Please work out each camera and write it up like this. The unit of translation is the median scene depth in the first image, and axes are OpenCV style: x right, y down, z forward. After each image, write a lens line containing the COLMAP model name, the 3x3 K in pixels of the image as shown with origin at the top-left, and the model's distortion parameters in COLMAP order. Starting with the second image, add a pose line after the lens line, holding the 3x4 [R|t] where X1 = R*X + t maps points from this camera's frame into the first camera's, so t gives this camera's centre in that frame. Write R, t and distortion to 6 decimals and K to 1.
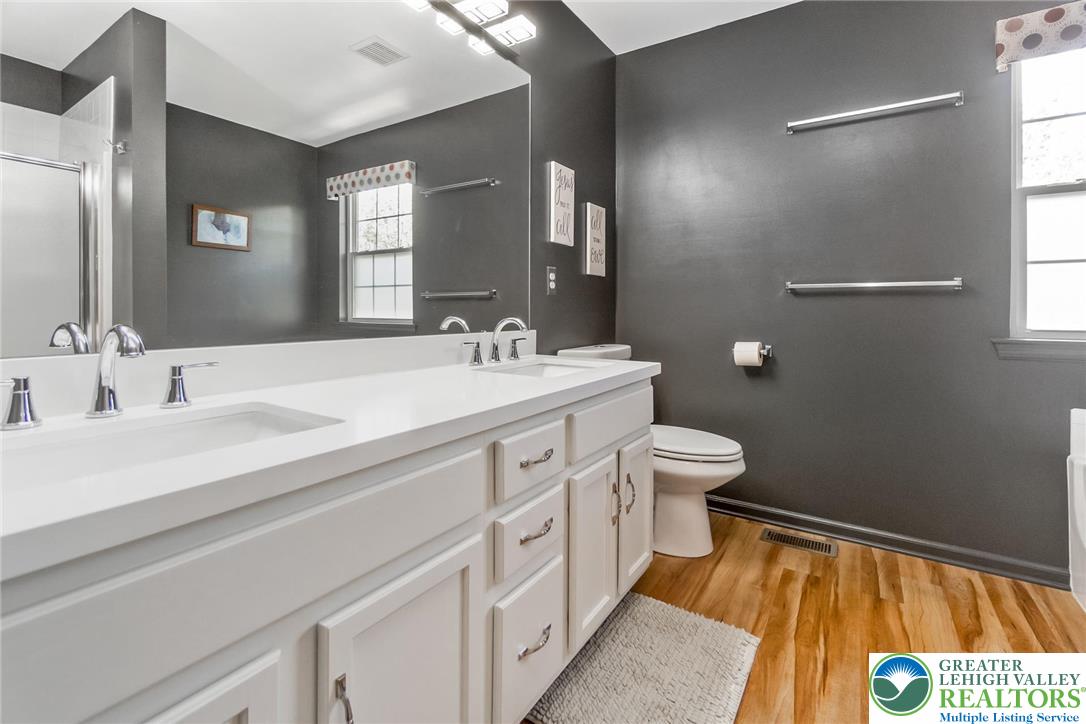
lens RADIAL K [[479.6, 0, 556.6], [0, 479.6, 307.4], [0, 0, 1]] dist [0.001003, 0.000723]
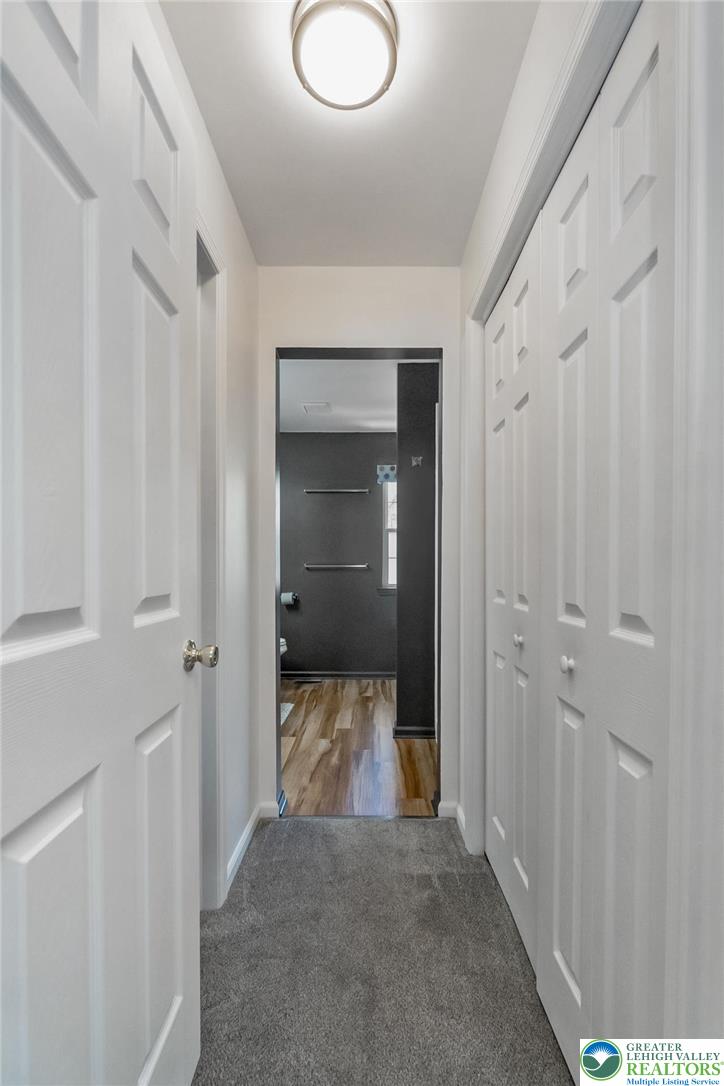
lens RADIAL K [[479.6, 0, 362.8], [0, 479.6, 548.8], [0, 0, 1]] dist [0.001003, 0.000723]
pose [[0.849094, 0.001518, 0.528240, -0.522176], [0.003574, 0.999956, -0.008618, -0.122488], [-0.528230, 0.009206, 0.849051, -1.160103]]
